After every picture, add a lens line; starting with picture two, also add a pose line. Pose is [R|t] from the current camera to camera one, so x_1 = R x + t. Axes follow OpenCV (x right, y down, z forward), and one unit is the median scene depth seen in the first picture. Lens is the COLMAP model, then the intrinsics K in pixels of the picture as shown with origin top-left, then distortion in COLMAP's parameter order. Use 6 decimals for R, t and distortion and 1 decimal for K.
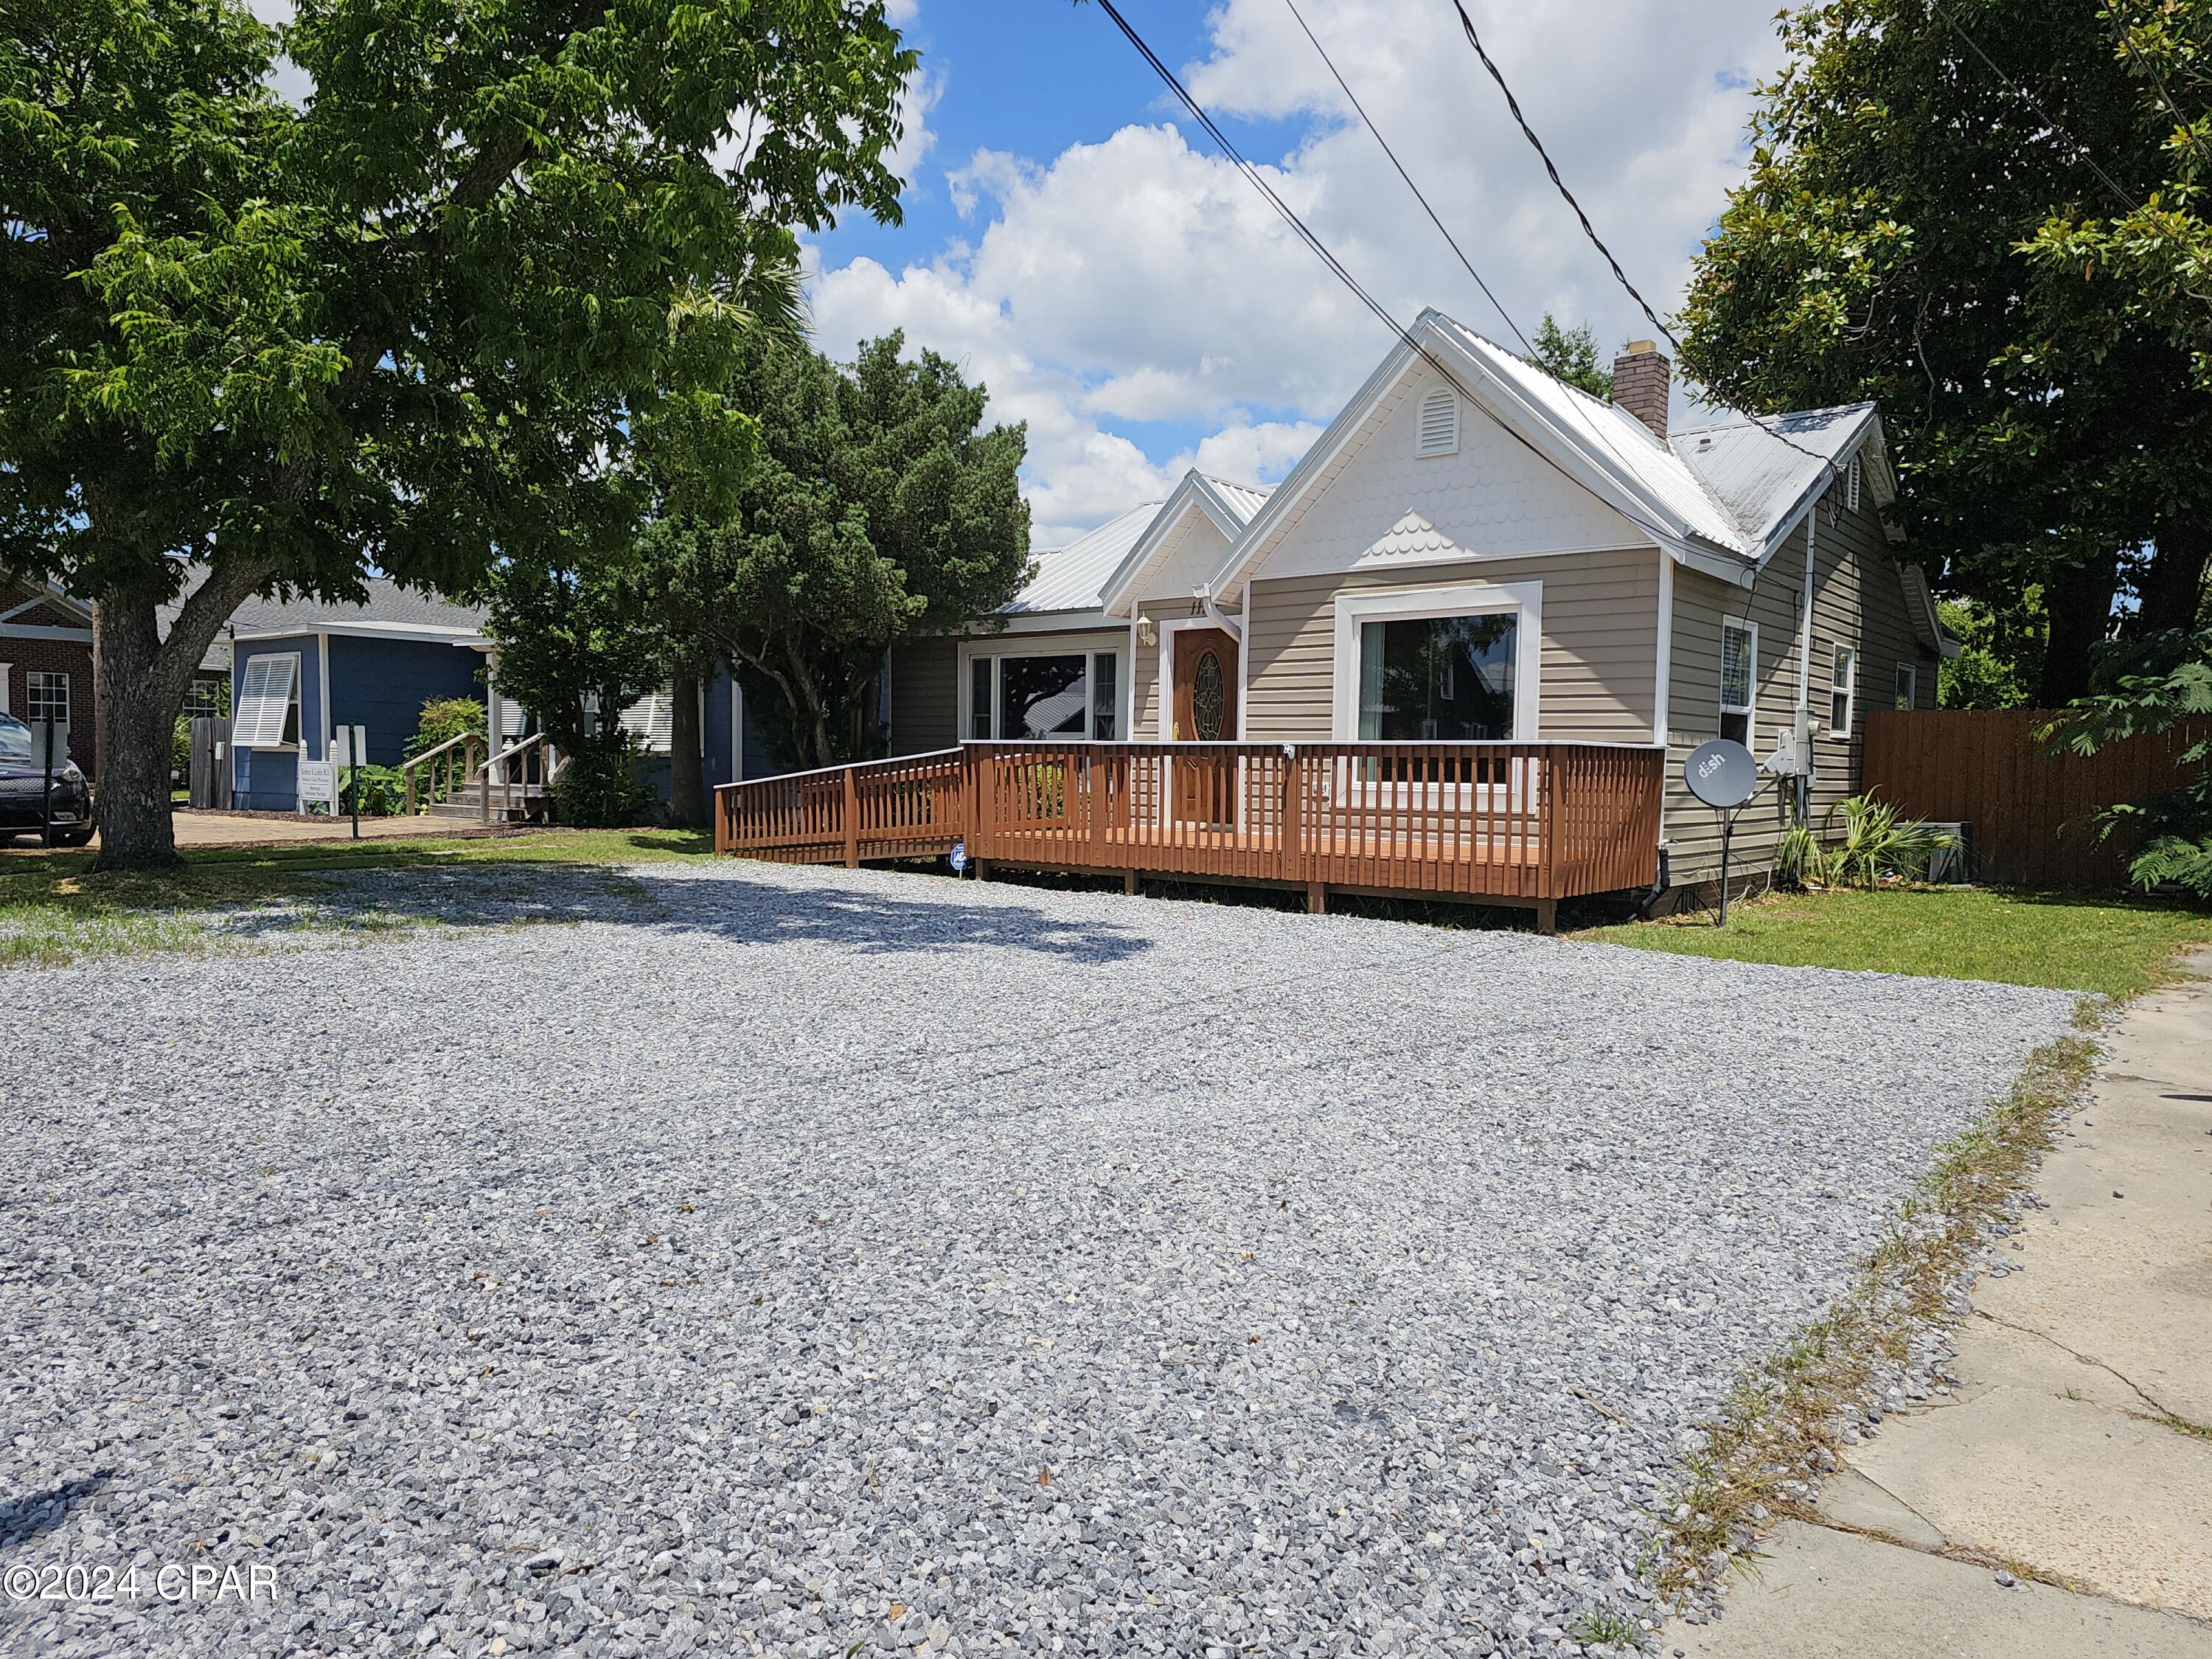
lens RADIAL K [[1483.6, 0, 1079.8], [0, 1483.6, 834.9], [0, 0, 1]] dist [0.060652, -0.063338]
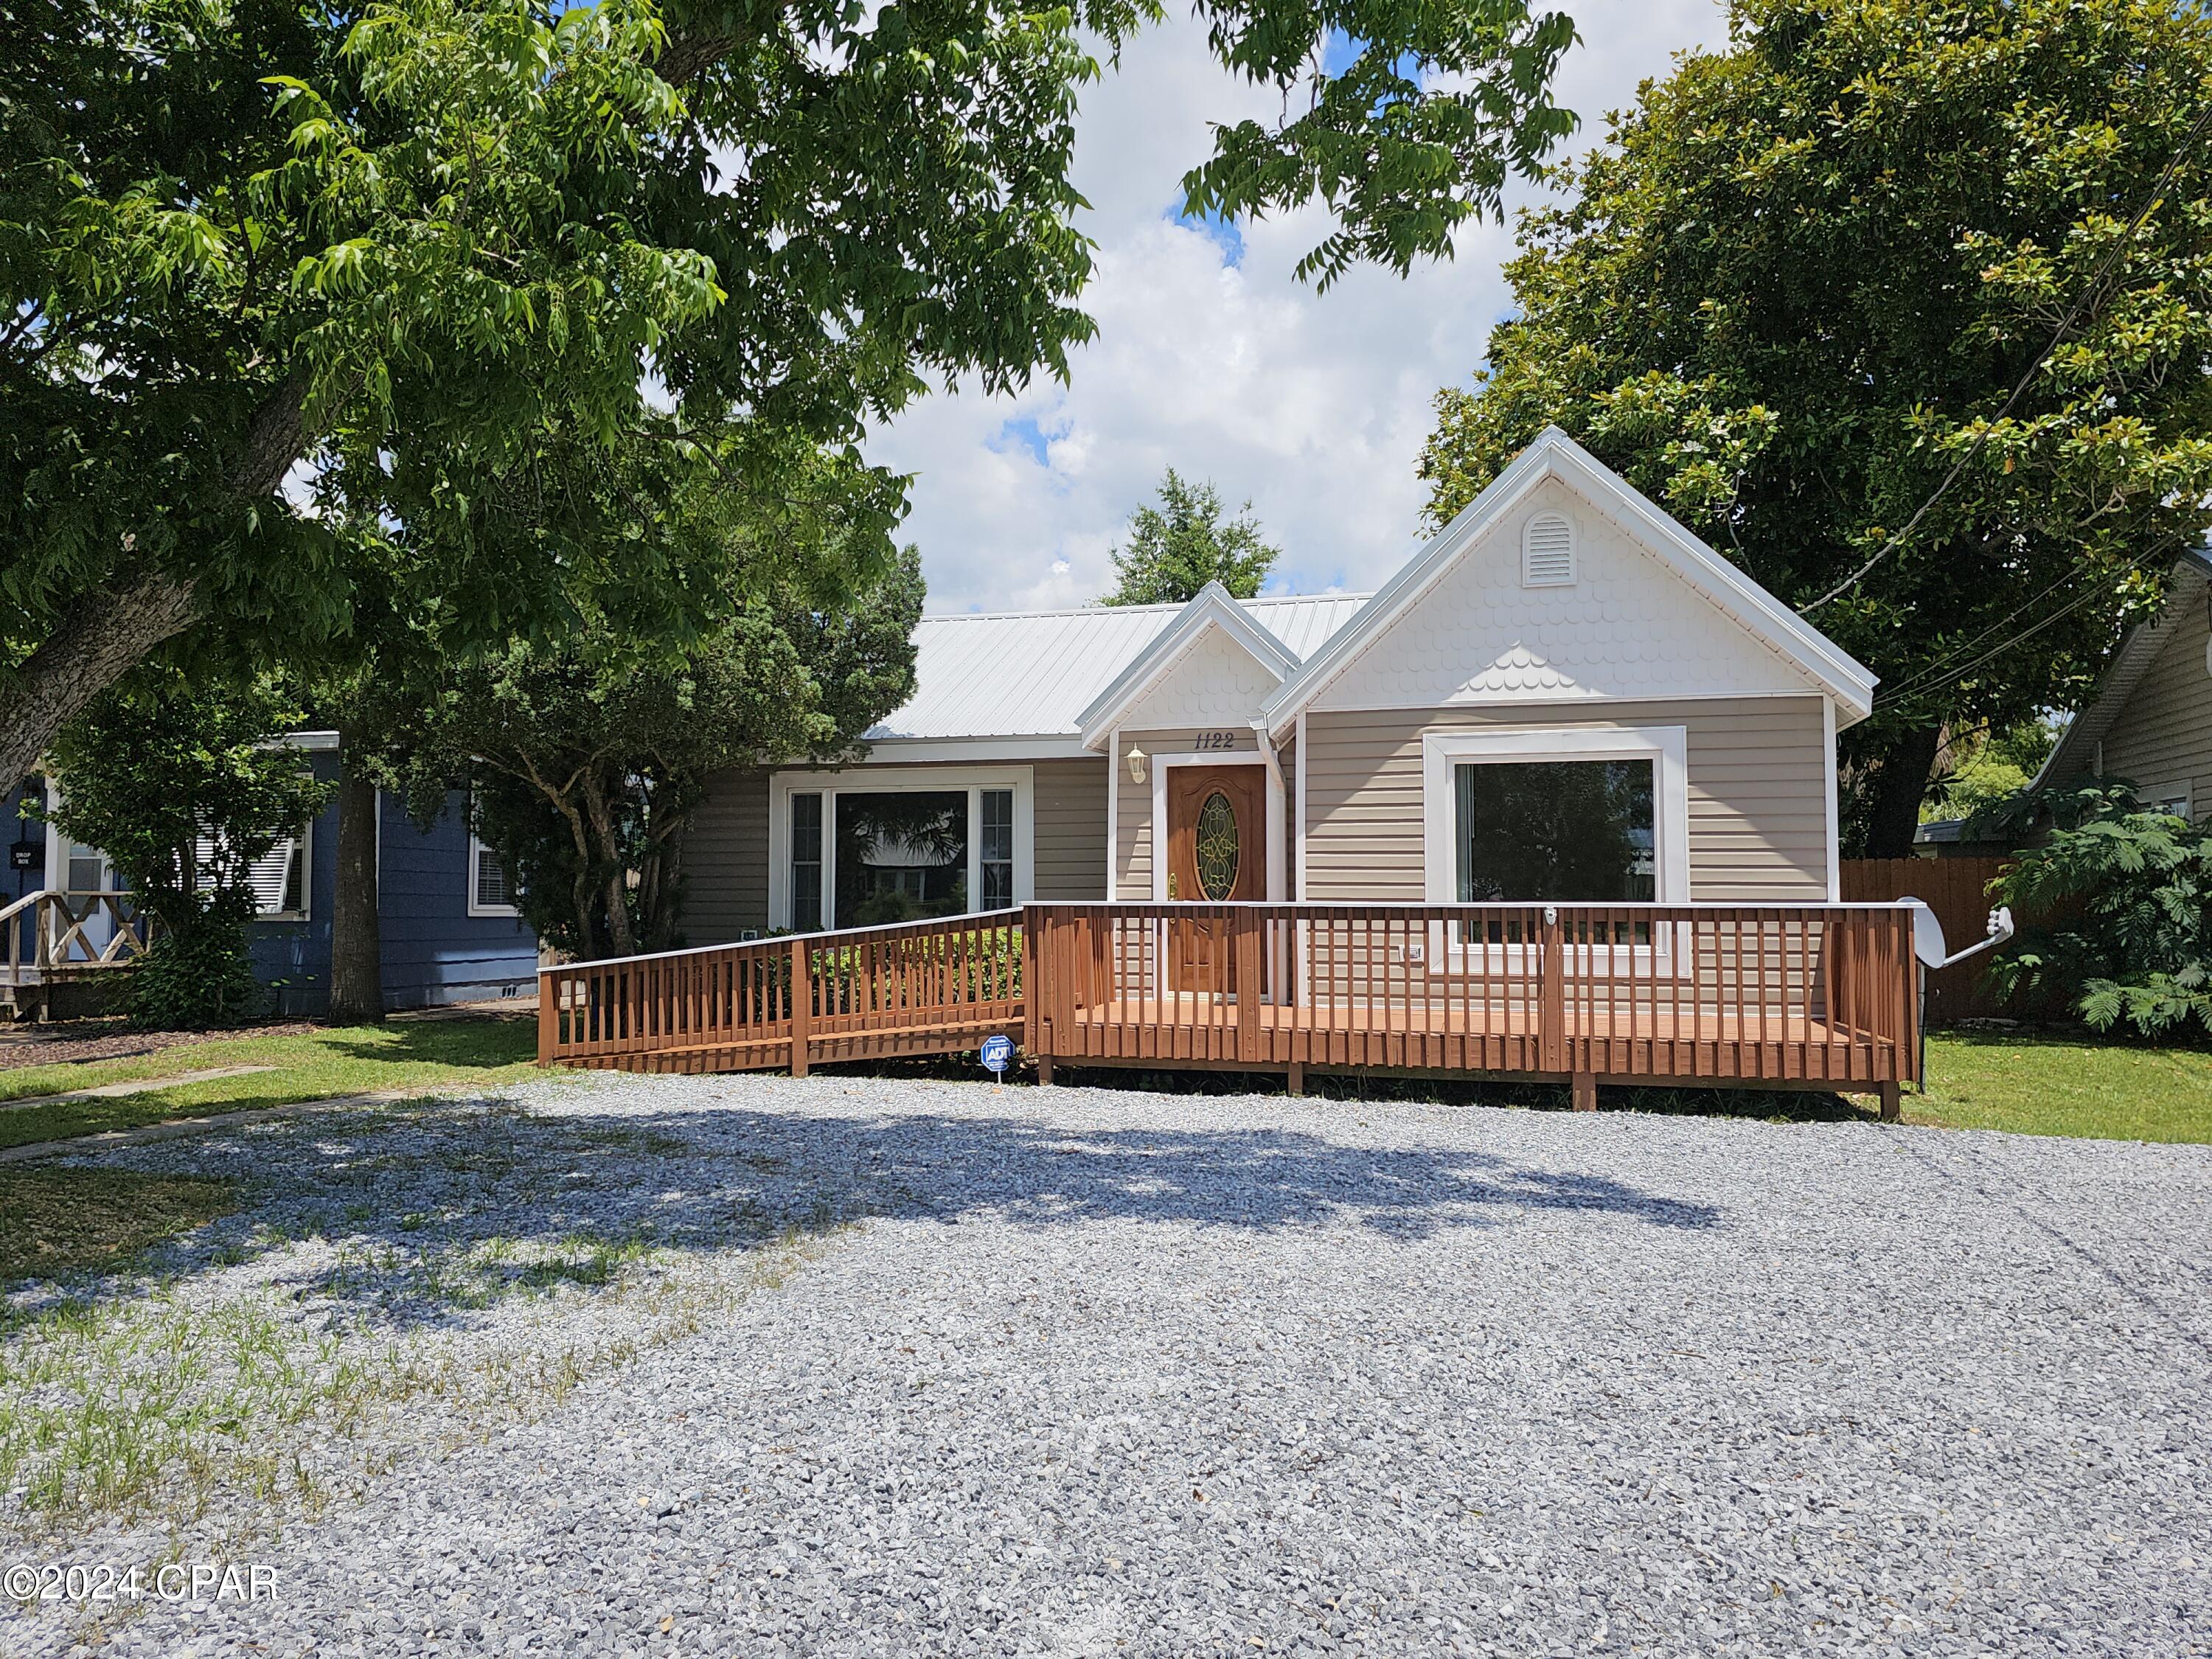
lens RADIAL K [[1483.6, 0, 1079.8], [0, 1483.6, 834.9], [0, 0, 1]] dist [0.060652, -0.063338]
pose [[0.900749, 0.006234, 0.434296, -0.389717], [0.033056, 0.996013, -0.082856, -0.034219], [-0.433081, 0.088988, 0.896951, 0.300207]]
